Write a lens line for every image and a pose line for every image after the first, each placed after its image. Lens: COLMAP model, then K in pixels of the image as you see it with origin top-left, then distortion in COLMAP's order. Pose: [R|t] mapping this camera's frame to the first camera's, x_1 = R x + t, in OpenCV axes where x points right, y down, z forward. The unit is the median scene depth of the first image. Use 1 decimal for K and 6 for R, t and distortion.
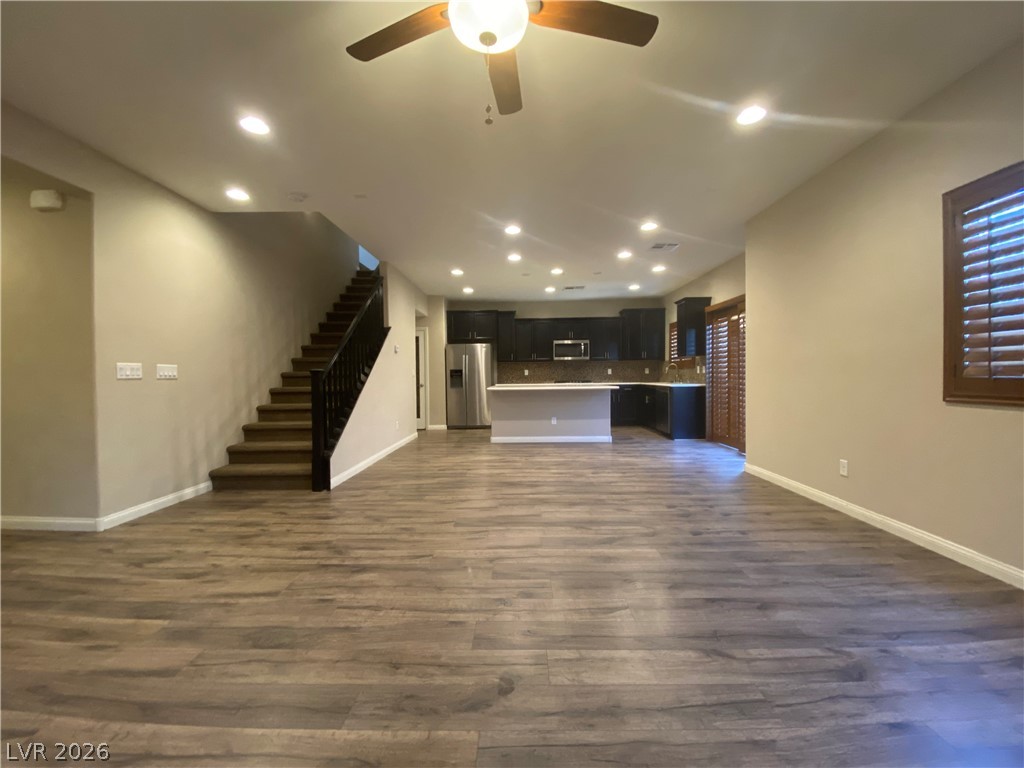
lens RADIAL K [[414.7, 0, 511.0], [0, 414.7, 382.1], [0, 0, 1]] dist [0.030660, -0.026048]
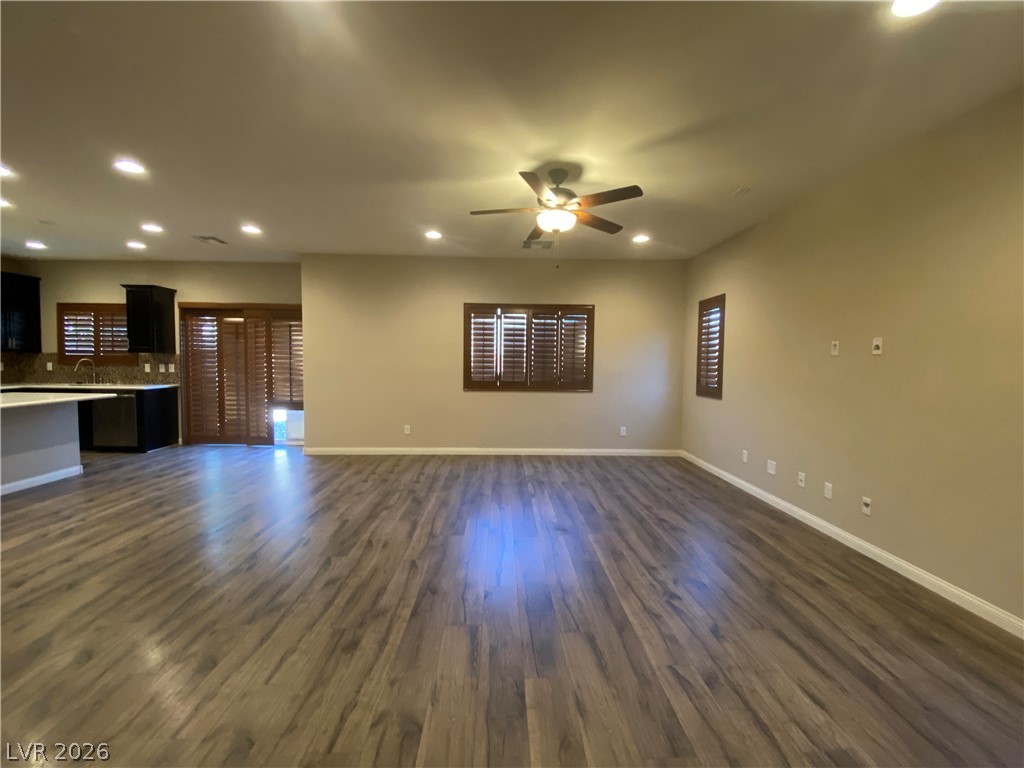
lens RADIAL K [[414.5, 0, 513.7], [0, 414.5, 381.4], [0, 0, 1]] dist [0.032254, -0.027499]
pose [[-0.045692, -0.040096, 0.998151, -0.962076], [0.004272, 0.999177, 0.040333, -0.071048], [-0.998946, 0.006107, -0.045483, 0.593228]]
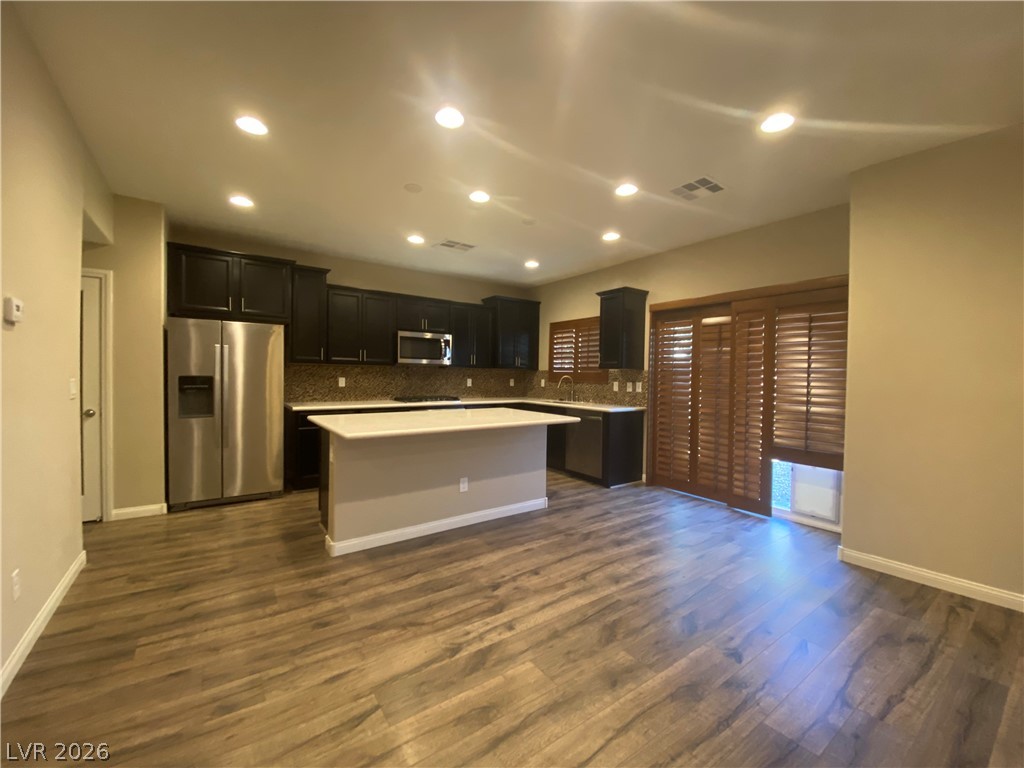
lens RADIAL K [[414.7, 0, 511.0], [0, 414.7, 382.1], [0, 0, 1]] dist [0.030660, -0.026048]
pose [[0.805283, 0.014579, 0.592712, -0.316272], [-0.015684, 0.999872, -0.003286, -0.067894], [-0.592684, -0.006650, 0.805408, 1.077455]]
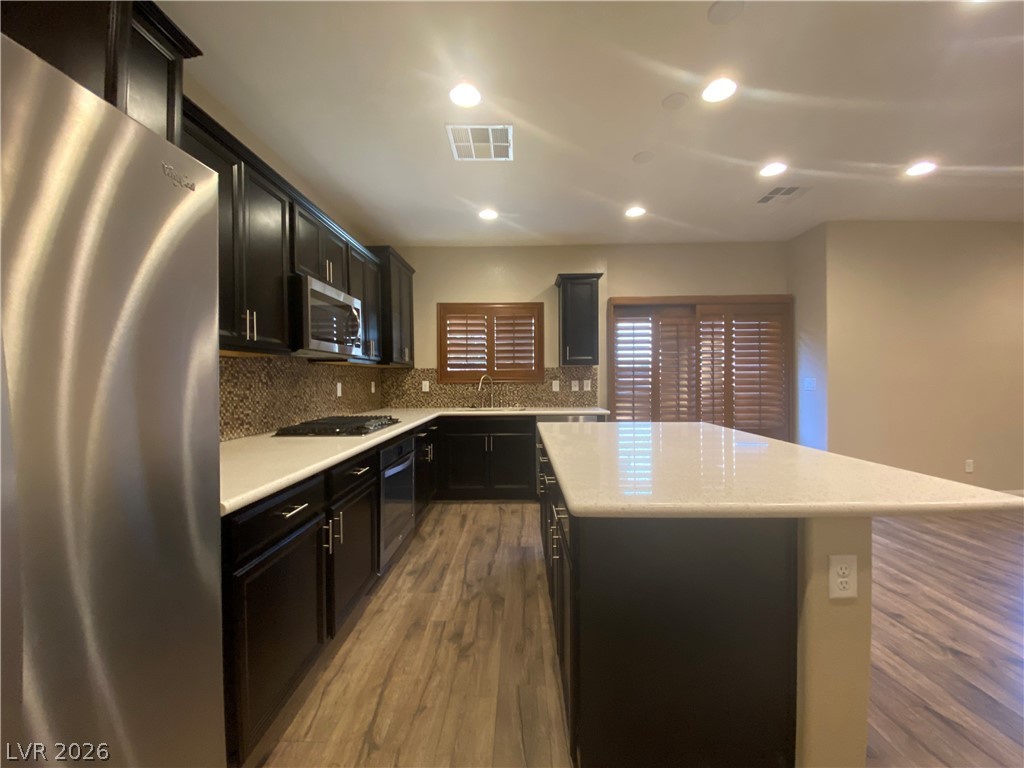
lens RADIAL K [[410.9, 0, 512.0], [0, 410.9, 384.0], [0, 0, 1]] dist [0.017945, -0.018816]
pose [[0.002967, 0.004026, 0.999987, -0.420357], [0.023589, 0.999713, -0.004095, -0.066930], [-0.999717, 0.023601, 0.002871, 2.261437]]
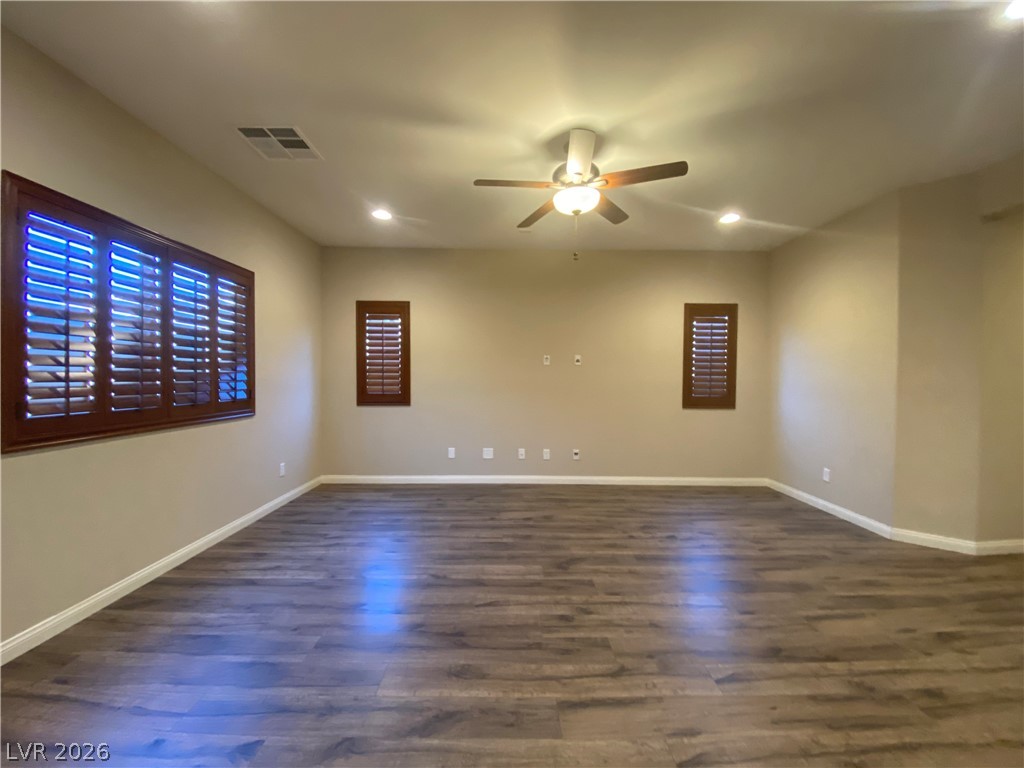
lens RADIAL K [[410.9, 0, 512.0], [0, 410.9, 384.0], [0, 0, 1]] dist [0.017945, -0.018816]
pose [[-0.999659, 0.002501, -0.025977, 0.120989], [0.001631, 0.999438, 0.033469, -0.069733], [0.026046, 0.033415, -0.999102, 1.243792]]
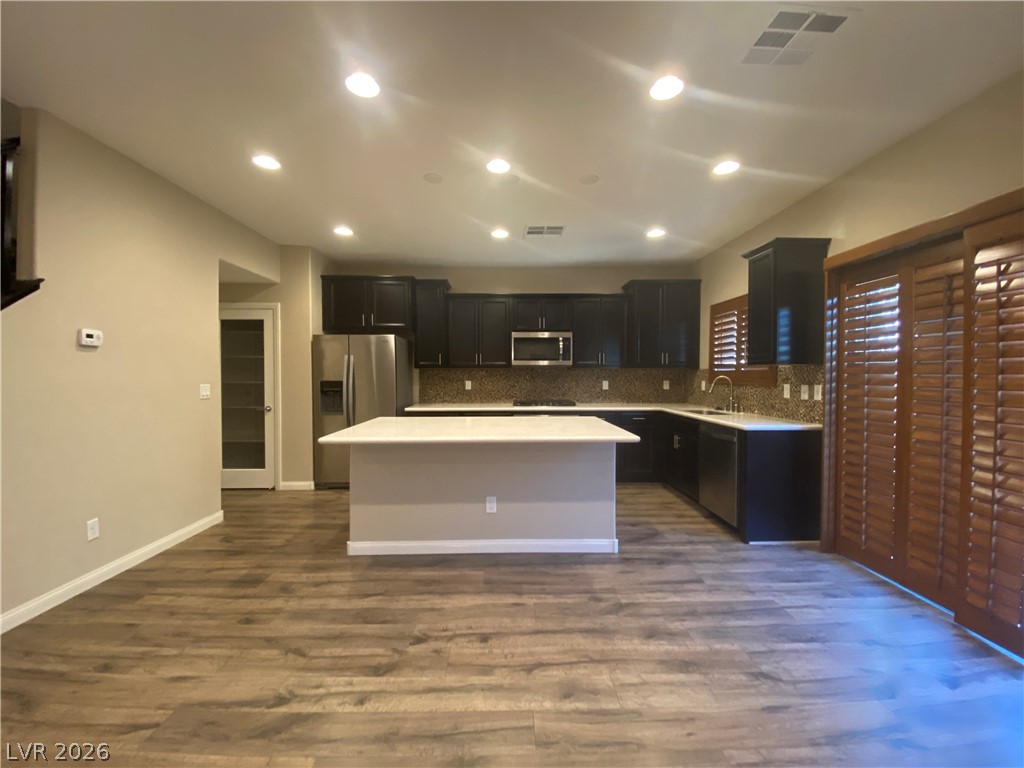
lens RADIAL K [[414.7, 0, 511.0], [0, 414.7, 382.1], [0, 0, 1]] dist [0.030660, -0.026048]
pose [[0.999326, 0.011071, 0.034997, 0.213362], [-0.011116, 0.999938, 0.001088, -0.079172], [-0.034982, -0.001476, 0.999387, 1.083575]]
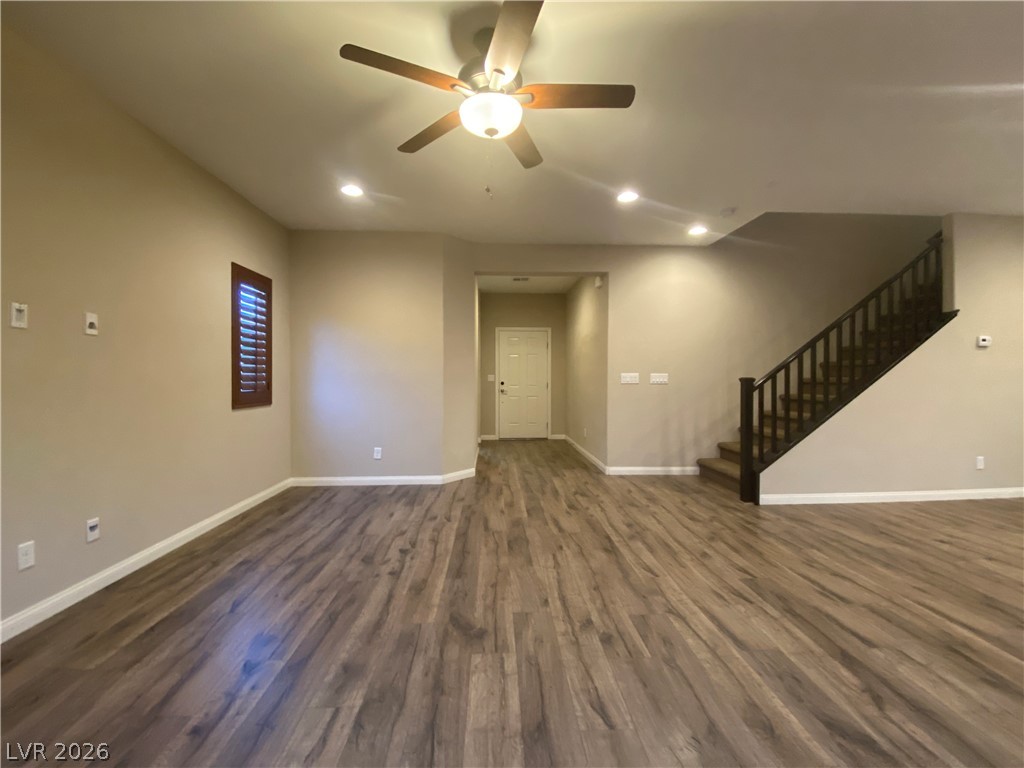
lens RADIAL K [[414.5, 0, 513.7], [0, 414.5, 381.4], [0, 0, 1]] dist [0.032254, -0.027499]
pose [[0.061158, 0.021875, -0.997888, 0.564765], [-0.016991, 0.999638, 0.020872, -0.038525], [0.997983, 0.015679, 0.061508, 0.454822]]
